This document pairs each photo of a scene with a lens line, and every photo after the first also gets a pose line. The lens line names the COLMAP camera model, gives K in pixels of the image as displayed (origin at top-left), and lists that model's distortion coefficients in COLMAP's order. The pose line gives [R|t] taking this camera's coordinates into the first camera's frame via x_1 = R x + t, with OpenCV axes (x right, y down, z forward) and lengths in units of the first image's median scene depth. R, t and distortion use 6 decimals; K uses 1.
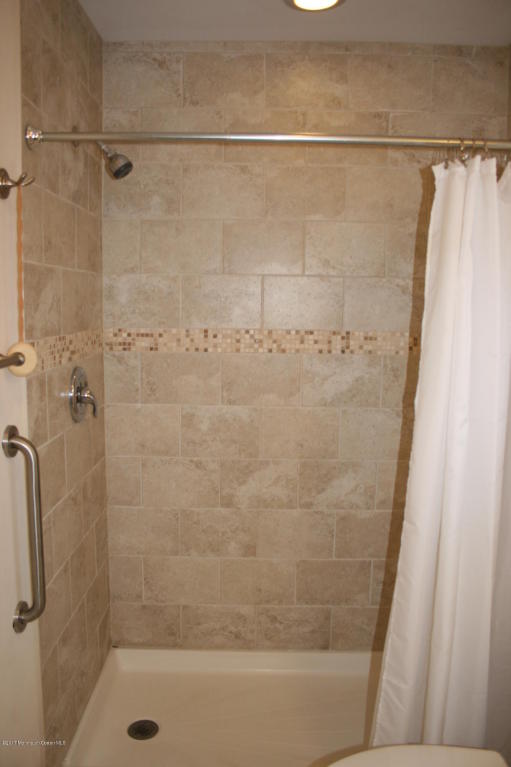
lens RADIAL K [[639.4, 0, 255.5], [0, 639.4, 383.5], [0, 0, 1]] dist [-0.171371, 0.153275]
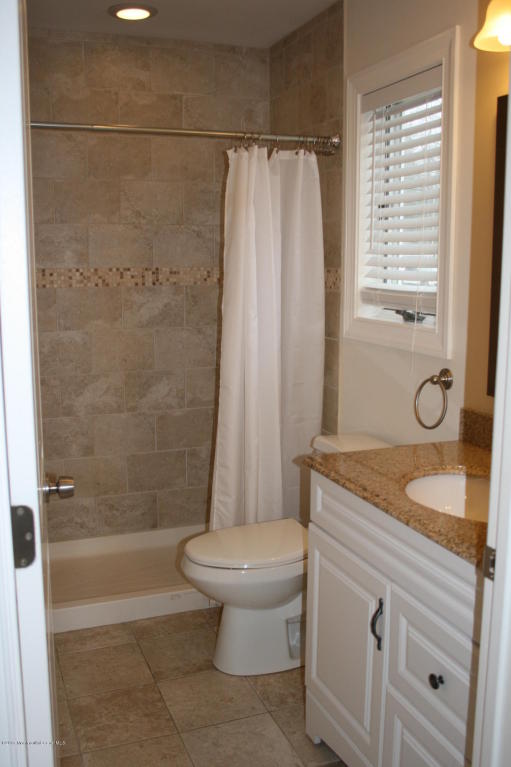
lens RADIAL K [[736.8, 0, 255.5], [0, 736.8, 383.5], [0, 0, 1]] dist [-0.089581, 0.020529]
pose [[0.935130, -0.074748, 0.346331, -0.197417], [0.059846, 0.996771, 0.053542, 0.082745], [-0.349215, -0.029343, 0.936583, -0.456102]]
